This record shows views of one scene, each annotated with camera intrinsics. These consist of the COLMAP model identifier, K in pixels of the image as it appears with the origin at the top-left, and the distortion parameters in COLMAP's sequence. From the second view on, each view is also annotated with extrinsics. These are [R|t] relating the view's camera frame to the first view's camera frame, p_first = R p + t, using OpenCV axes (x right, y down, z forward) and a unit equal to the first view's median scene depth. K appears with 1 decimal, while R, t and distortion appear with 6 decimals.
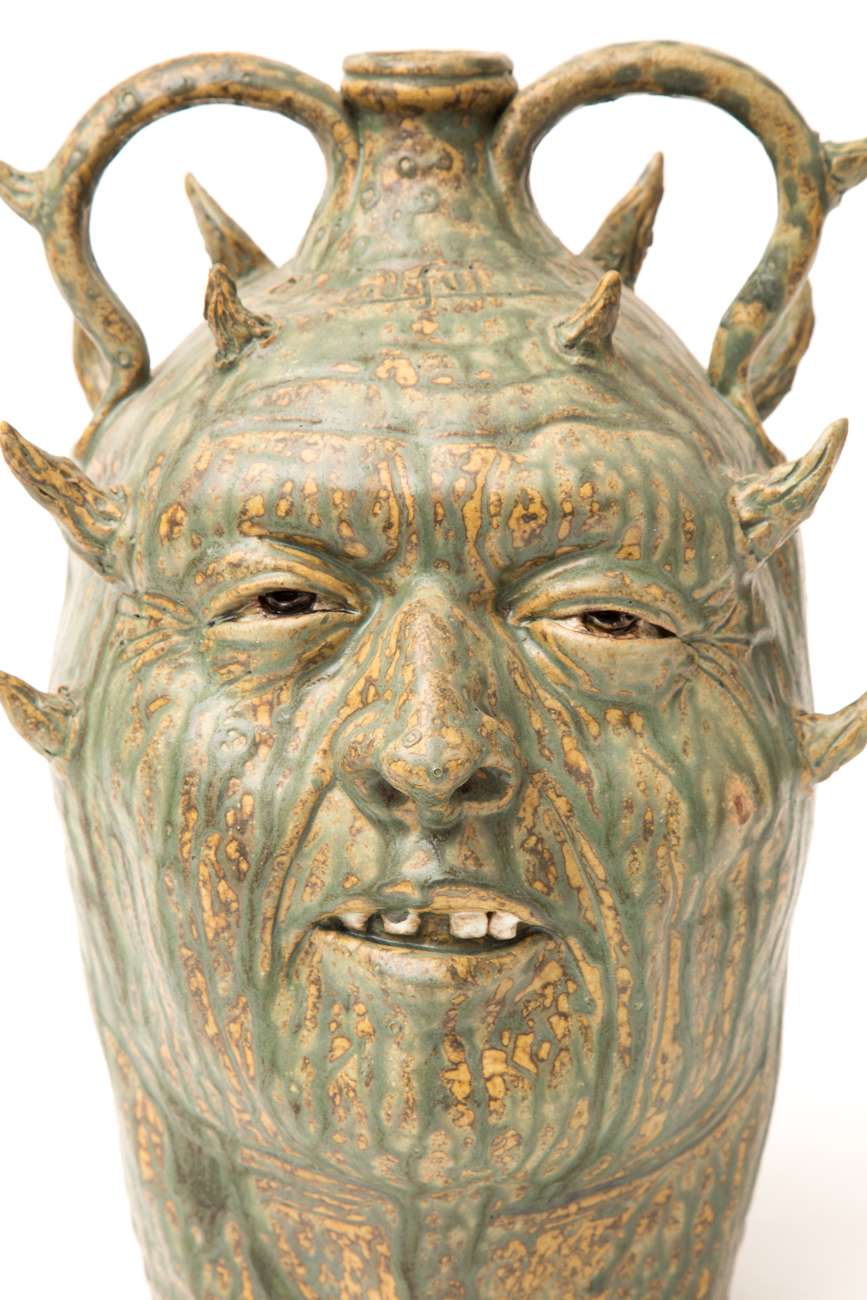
lens RADIAL K [[3509.1, 0, 459.9], [0, 3509.1, 677.0], [0, 0, 1]] dist [0.356266, 0.000000]
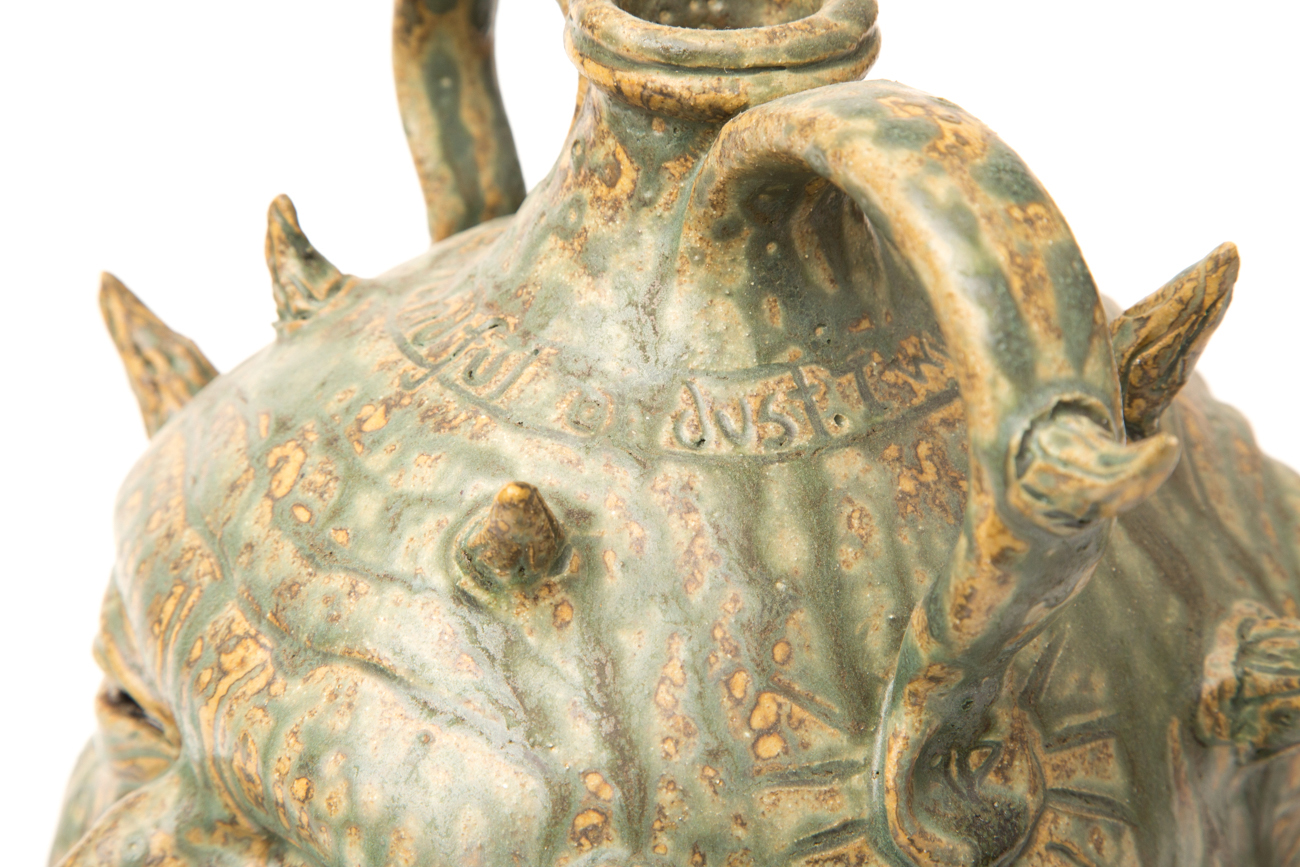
lens RADIAL K [[3073.1, 0, 645.9], [0, 3073.1, 435.6], [0, 0, 1]] dist [0.248458, 0.000000]
pose [[0.508609, 0.465628, -0.724229, 0.426866], [-0.223732, 0.883730, 0.411054, -0.340658], [0.831421, -0.047033, 0.553649, 0.731124]]
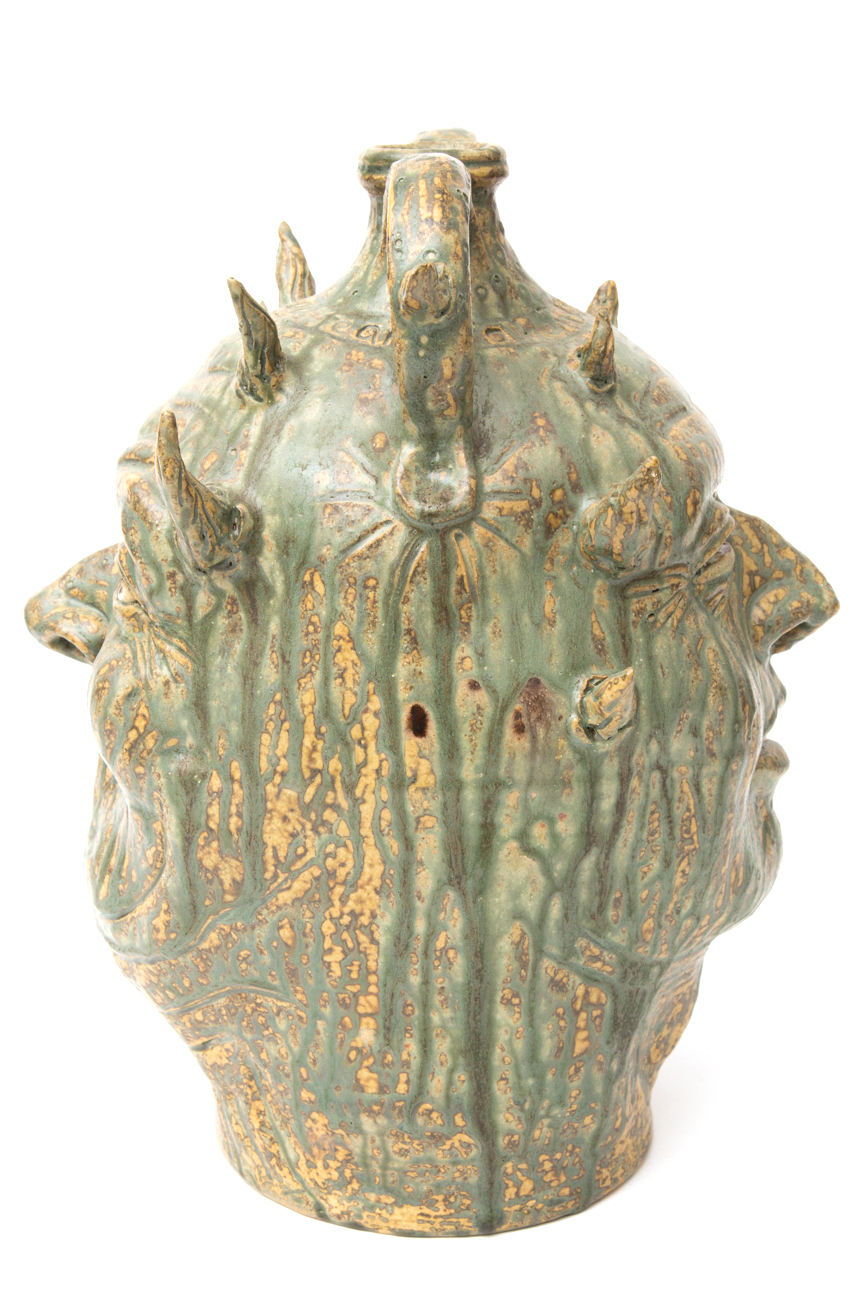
lens RADIAL K [[2406.8, 0, 433.4], [0, 2406.8, 650.1], [0, 0, 1]] dist [-0.002832, 0.000000]
pose [[0.006838, -0.252233, 0.967642, -0.945521], [0.226481, 0.942910, 0.244186, -0.229107], [-0.973992, 0.217483, 0.063573, 1.040232]]
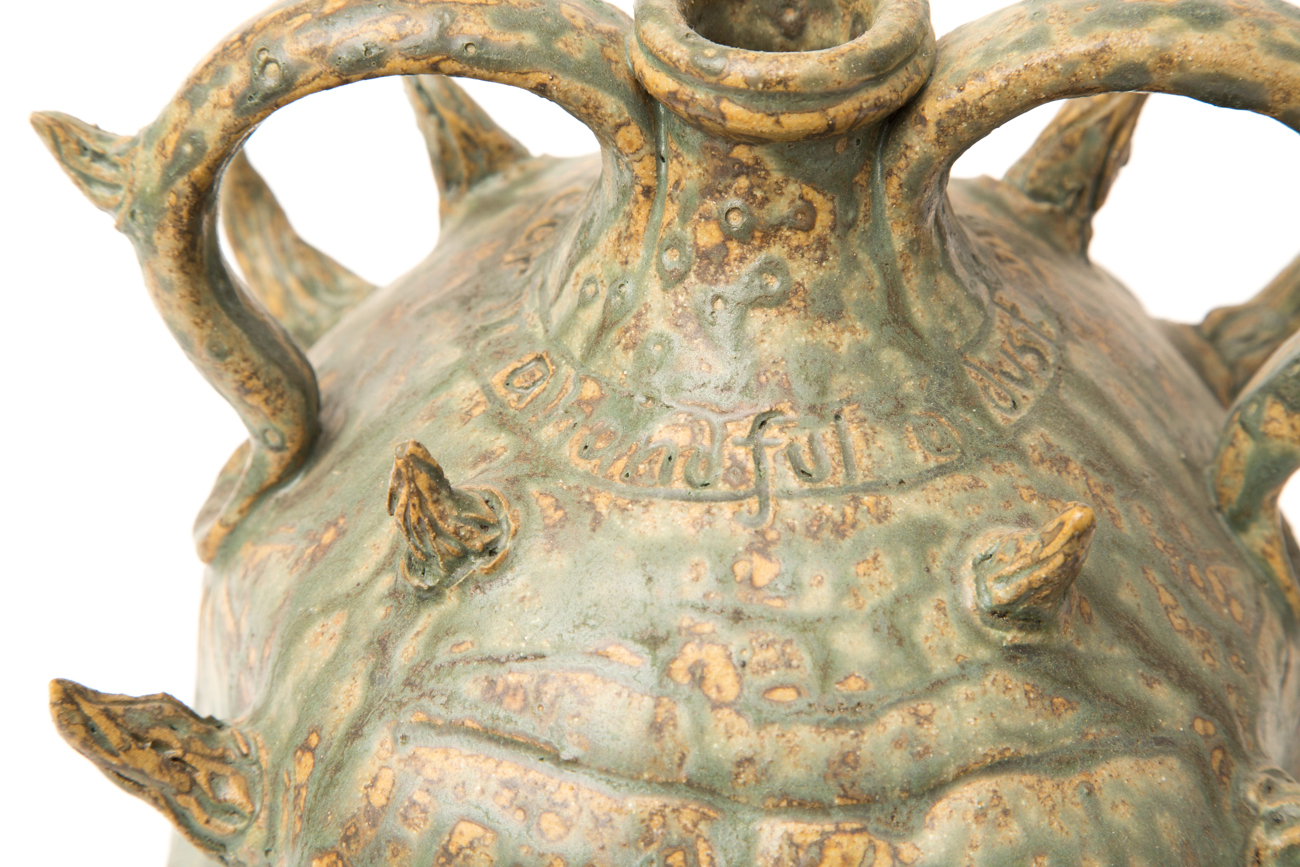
lens RADIAL K [[3073.1, 0, 651.8], [0, 3073.1, 442.1], [0, 0, 1]] dist [0.248458, 0.000000]
pose [[0.998775, 0.041873, -0.026362, -0.014767], [-0.029292, 0.929758, 0.367004, -0.309761], [0.039878, -0.365782, 0.929846, 0.527402]]
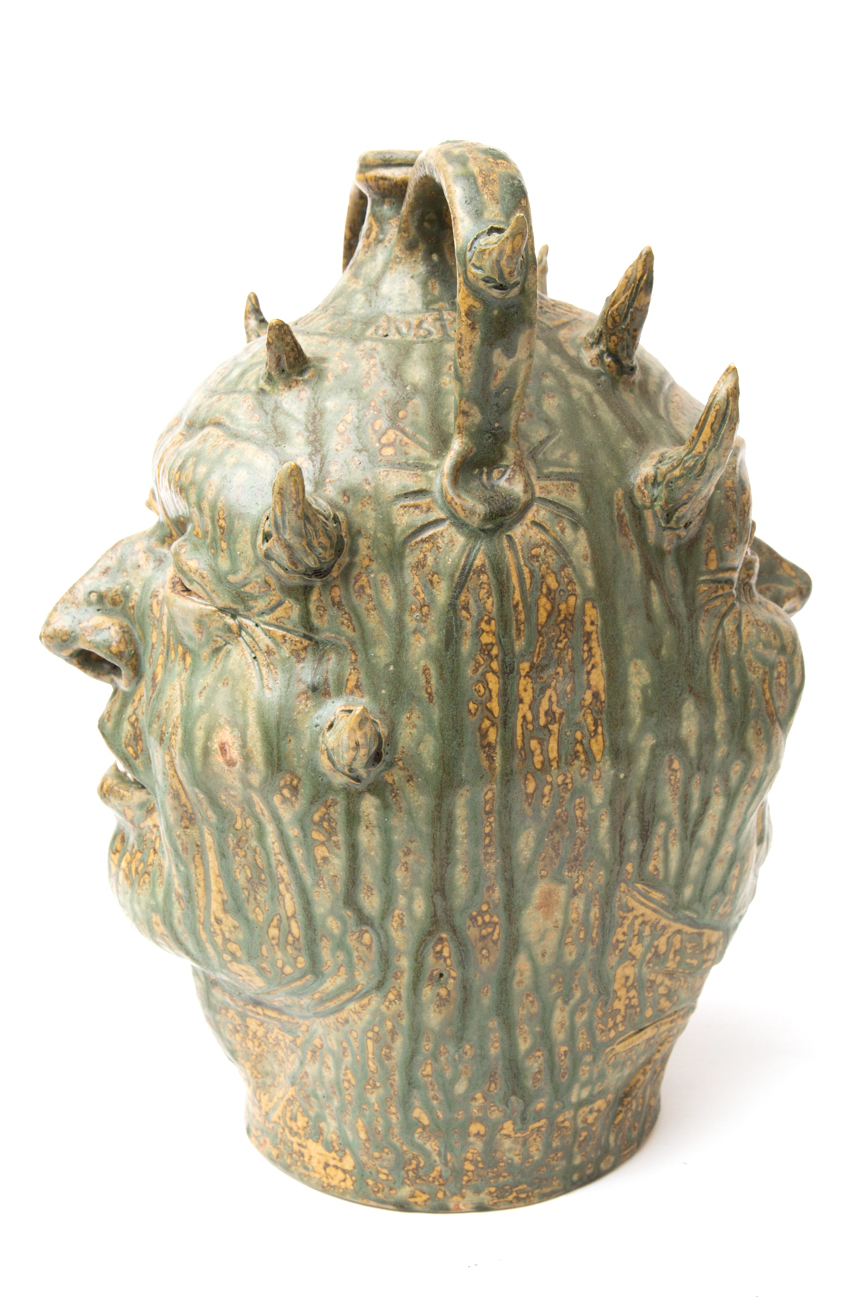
lens RADIAL K [[1821.2, 0, 466.0], [0, 1821.2, 685.9], [0, 0, 1]] dist [0.046977, 0.000000]
pose [[0.262830, 0.270403, -0.926176, 0.702055], [-0.203440, 0.953875, 0.220758, -0.147533], [0.943150, 0.130399, 0.305718, 0.881499]]
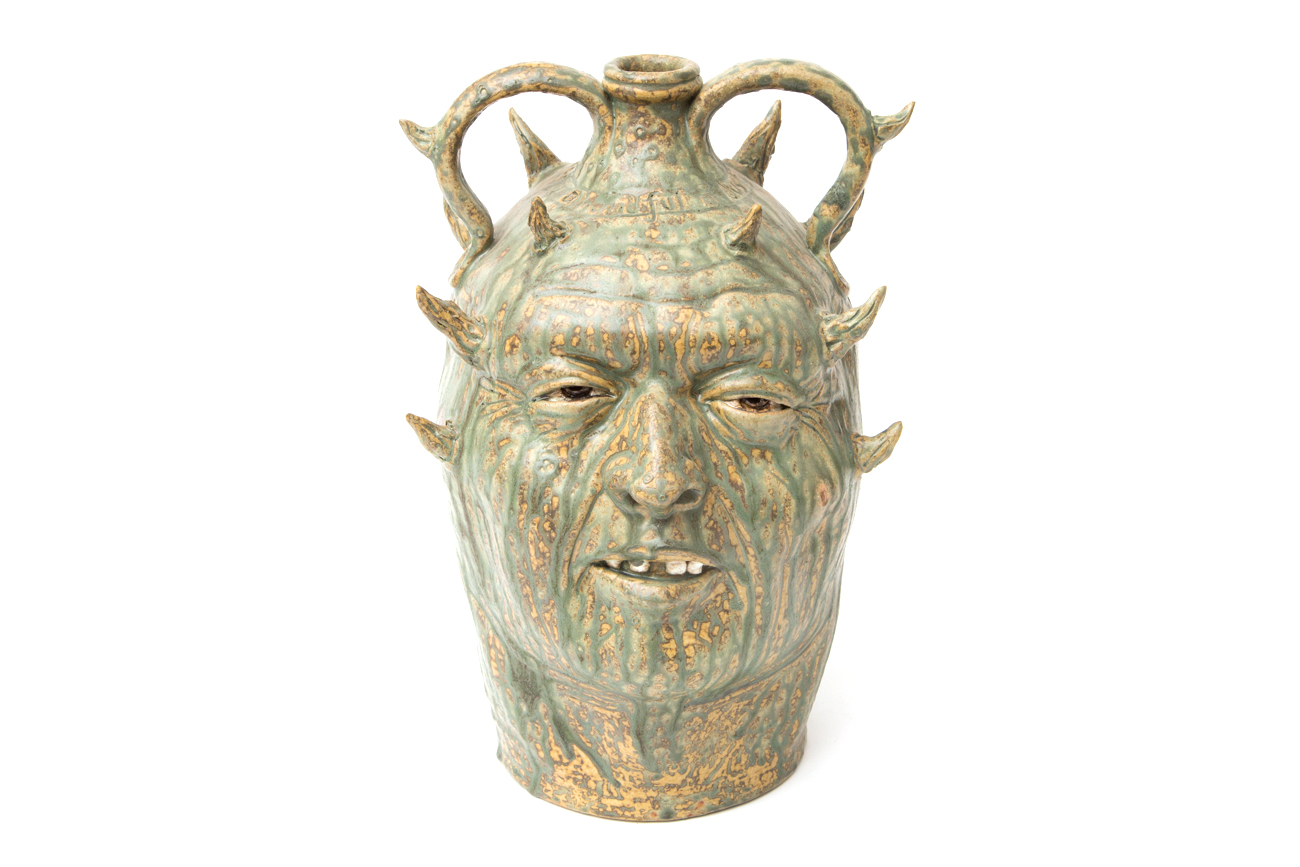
lens RADIAL K [[2160.4, 0, 661.1], [0, 2160.4, 440.8], [0, 0, 1]] dist [0.059324, 0.000000]
pose [[0.999617, 0.001118, 0.027638, -0.035866], [-0.005427, 0.987686, 0.156358, -0.167719], [-0.027123, -0.156448, 0.987314, -0.102262]]
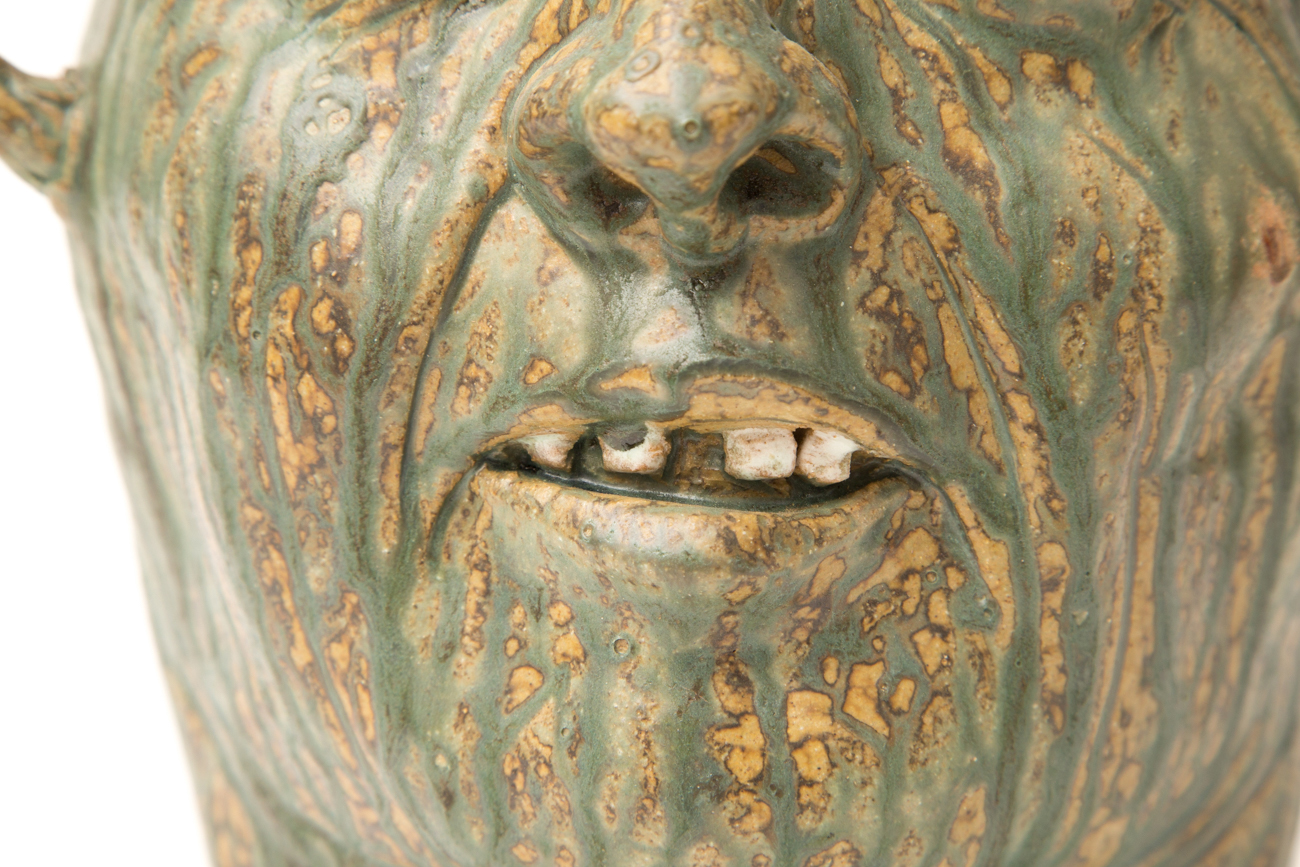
lens RADIAL K [[3073.1, 0, 653.5], [0, 3073.1, 441.1], [0, 0, 1]] dist [0.248458, 0.000000]
pose [[0.997915, 0.003323, -0.064450, 0.015994], [-0.004408, 0.999851, -0.016701, 0.074705], [0.064385, 0.016950, 0.997781, 0.523661]]
